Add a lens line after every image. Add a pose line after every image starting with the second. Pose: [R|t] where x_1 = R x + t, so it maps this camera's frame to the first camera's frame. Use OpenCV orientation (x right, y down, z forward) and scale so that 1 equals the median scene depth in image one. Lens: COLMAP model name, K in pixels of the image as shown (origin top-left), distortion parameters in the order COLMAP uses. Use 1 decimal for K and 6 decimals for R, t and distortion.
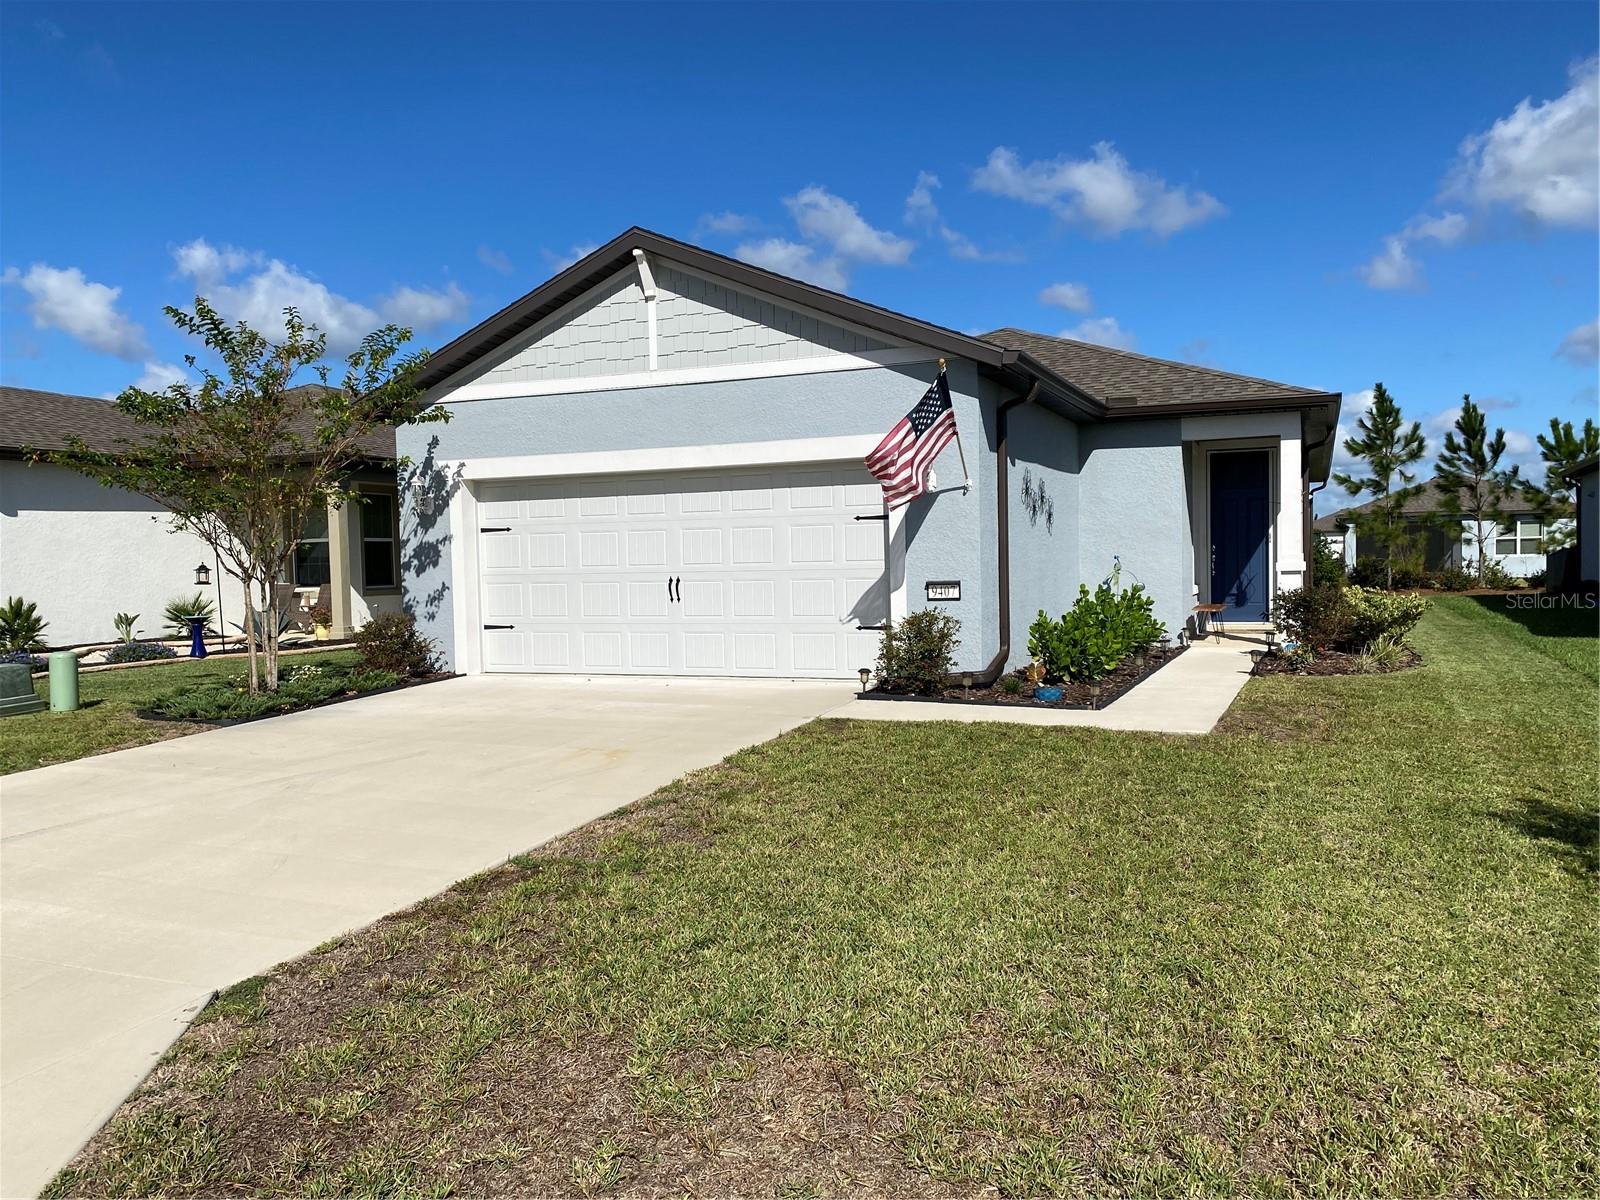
lens RADIAL K [[1219.2, 0, 797.3], [0, 1219.2, 604.5], [0, 0, 1]] dist [0.033210, -0.036973]
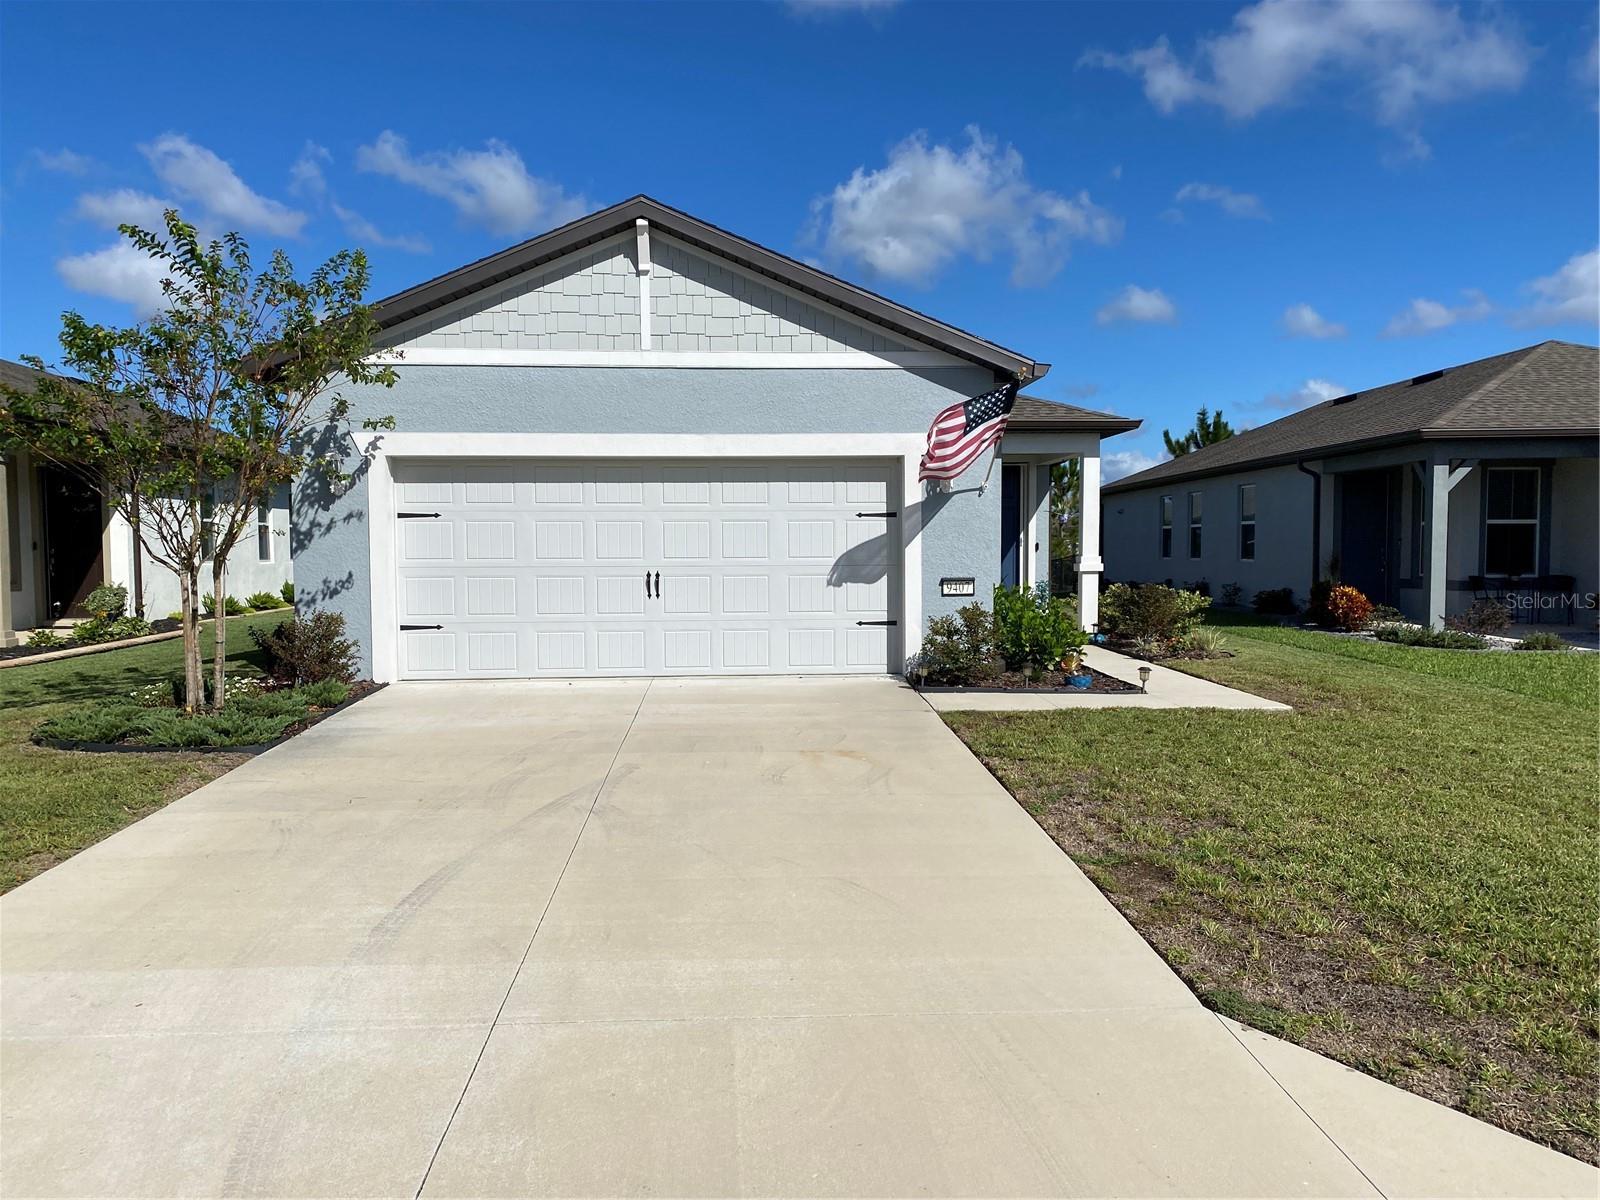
lens RADIAL K [[1219.2, 0, 801.4], [0, 1219.2, 596.3], [0, 0, 1]] dist [0.033210, -0.036973]
pose [[0.894374, 0.000094, 0.447319, -0.431423], [0.002860, 0.999978, -0.005927, 0.002457], [-0.447310, 0.006581, 0.894355, 0.112392]]
